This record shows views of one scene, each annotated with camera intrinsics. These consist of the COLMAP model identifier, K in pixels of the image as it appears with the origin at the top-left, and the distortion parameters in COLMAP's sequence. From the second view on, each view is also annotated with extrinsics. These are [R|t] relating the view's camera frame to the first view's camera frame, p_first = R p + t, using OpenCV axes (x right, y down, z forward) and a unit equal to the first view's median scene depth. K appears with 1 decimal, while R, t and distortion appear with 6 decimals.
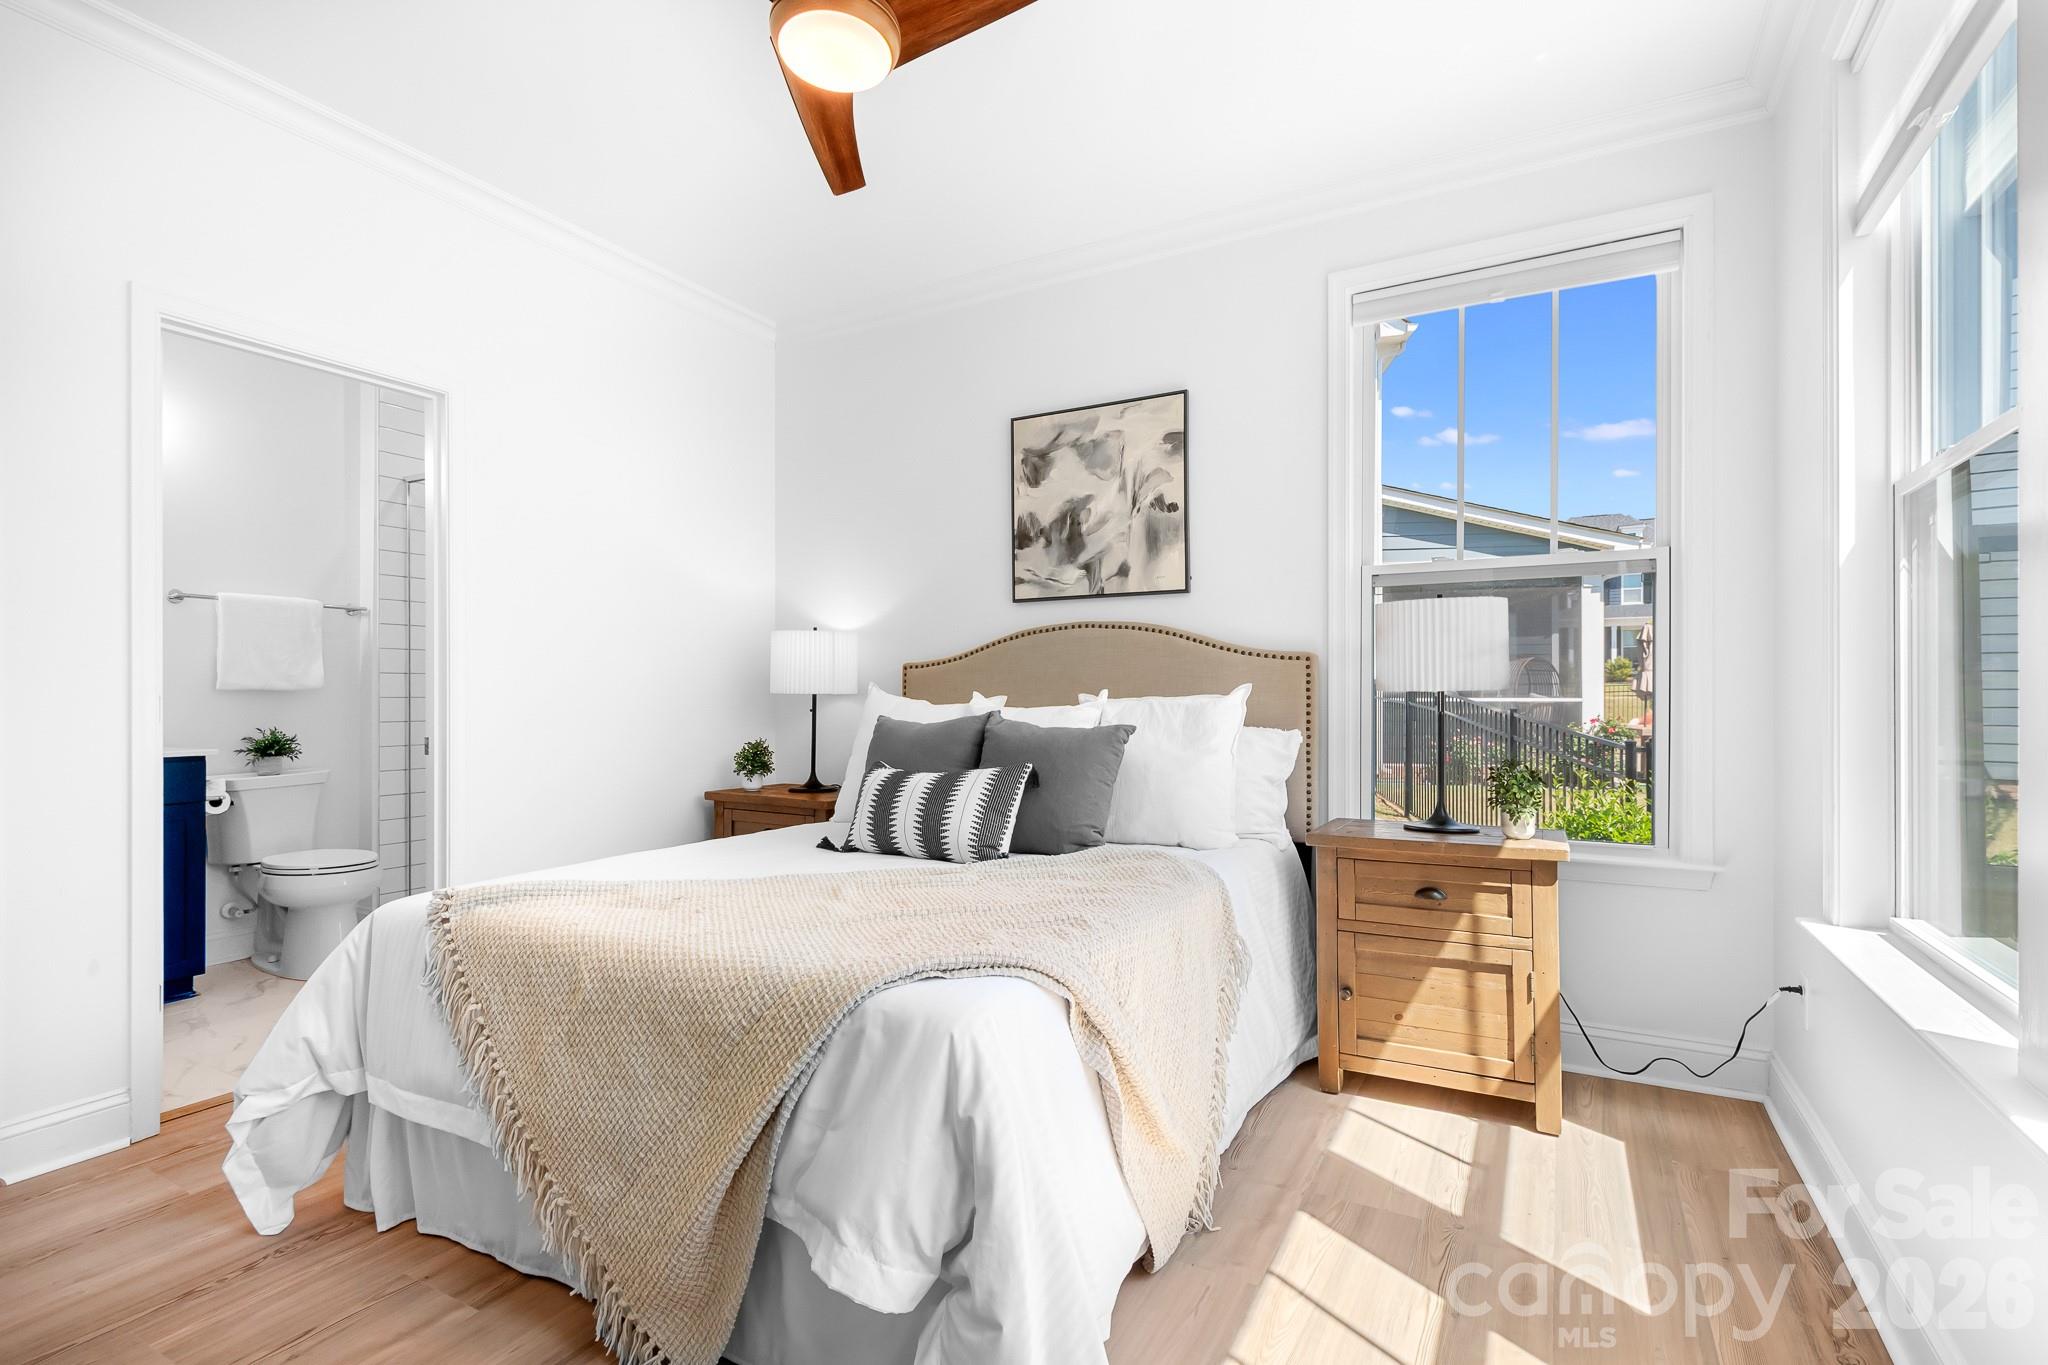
lens RADIAL K [[966.4, 0, 1018.2], [0, 966.4, 688.8], [0, 0, 1]] dist [0.011623, -0.001811]
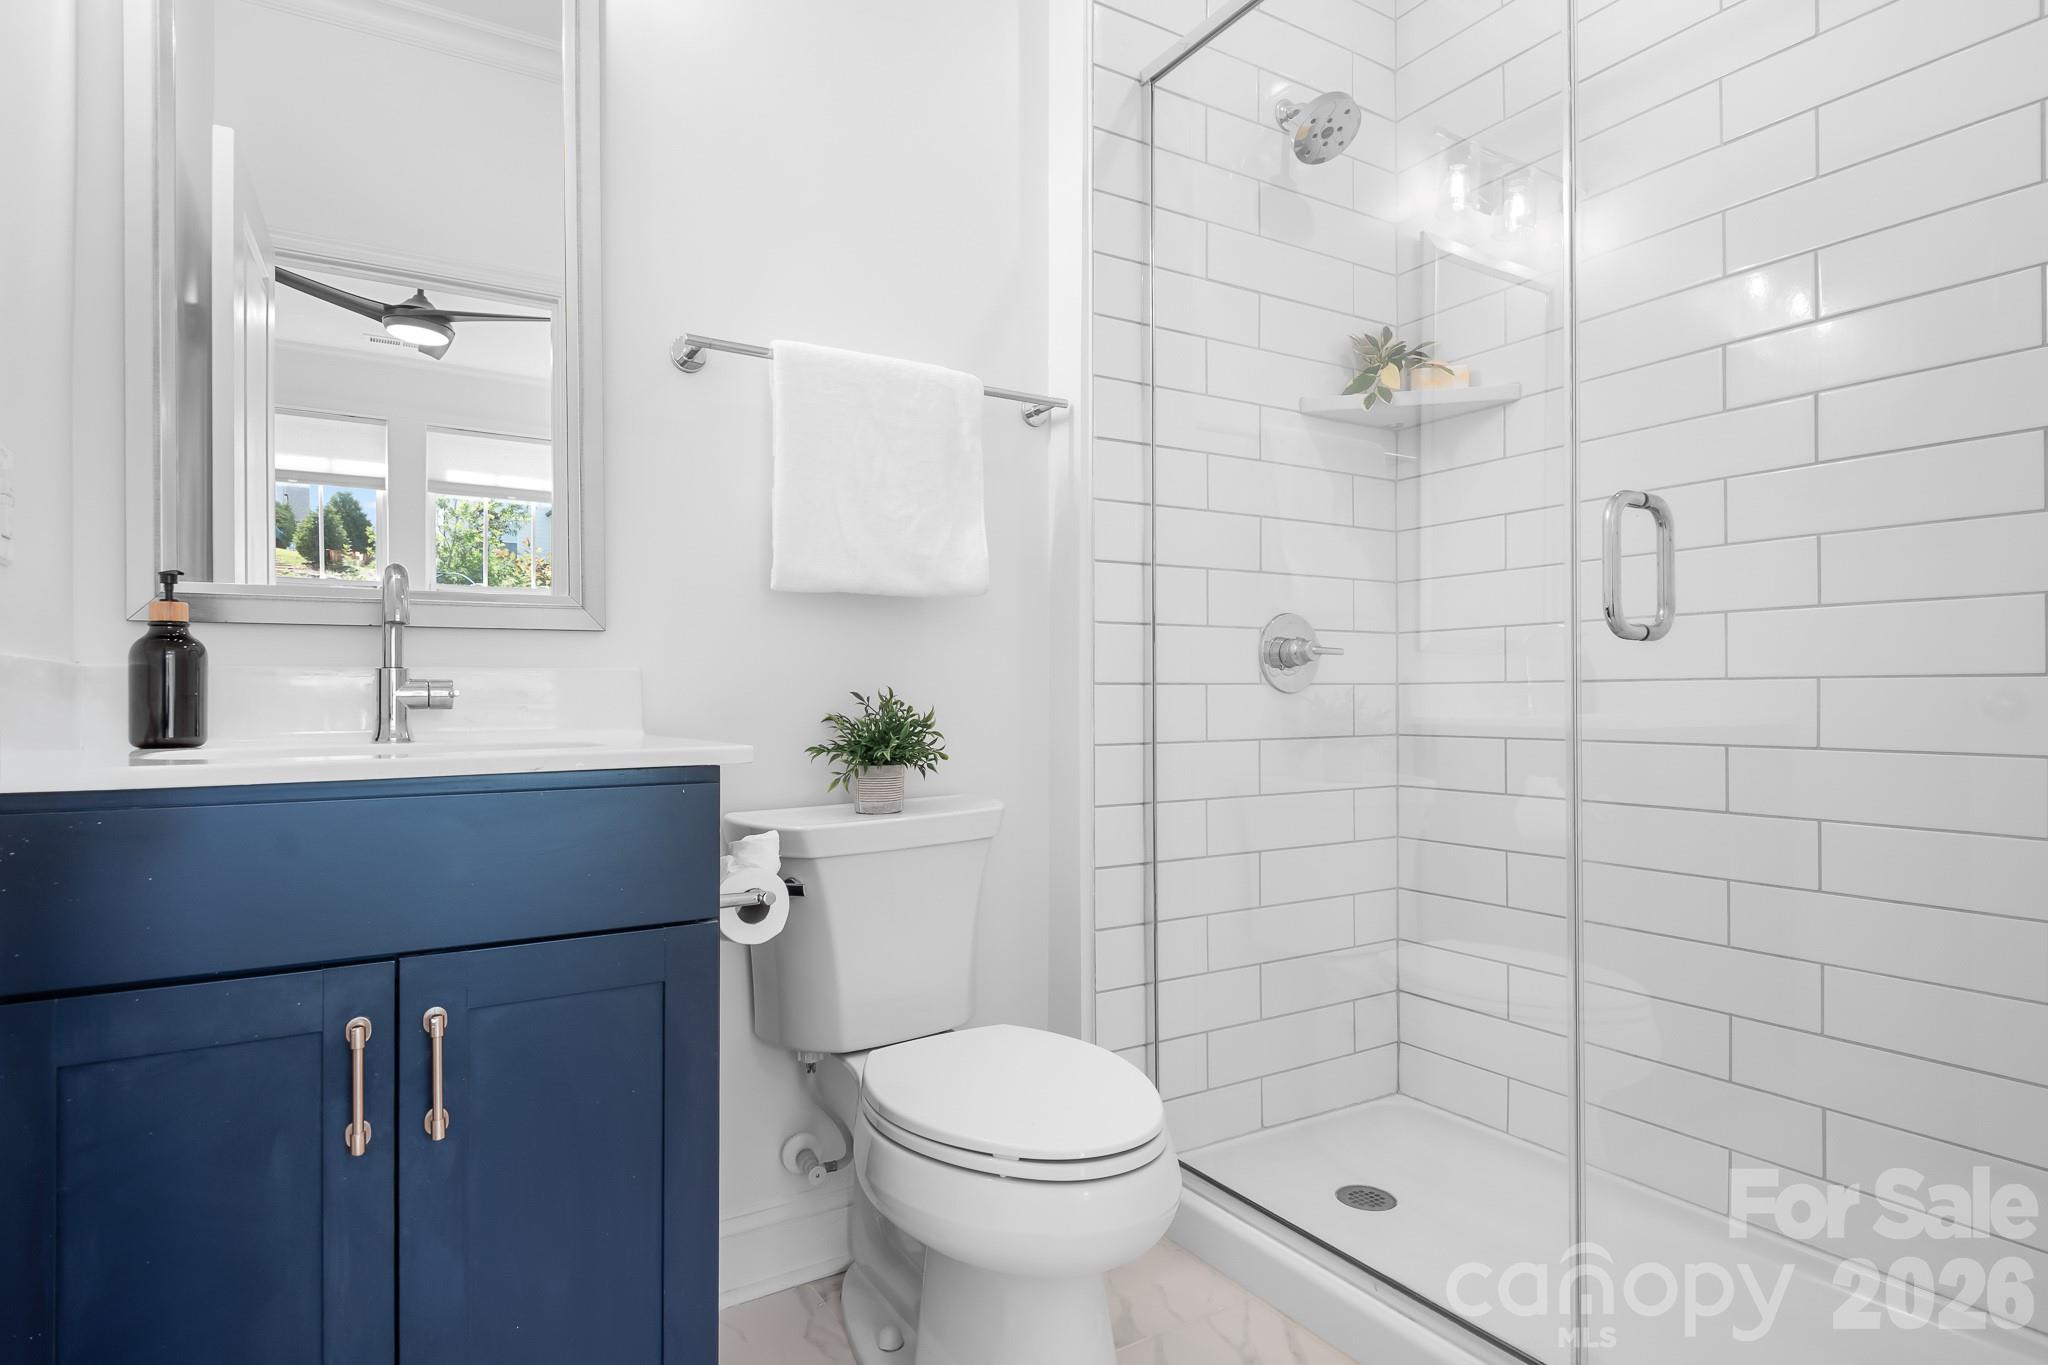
lens RADIAL K [[1106.6, 0, 1025.4], [0, 1106.6, 688.4], [0, 0, 1]] dist [0.003320, 0.000051]
pose [[0.873241, -0.001674, -0.487286, -0.509525], [0.002712, 0.999995, 0.001424, 0.039039], [0.487281, -0.002565, 0.873241, 0.650720]]
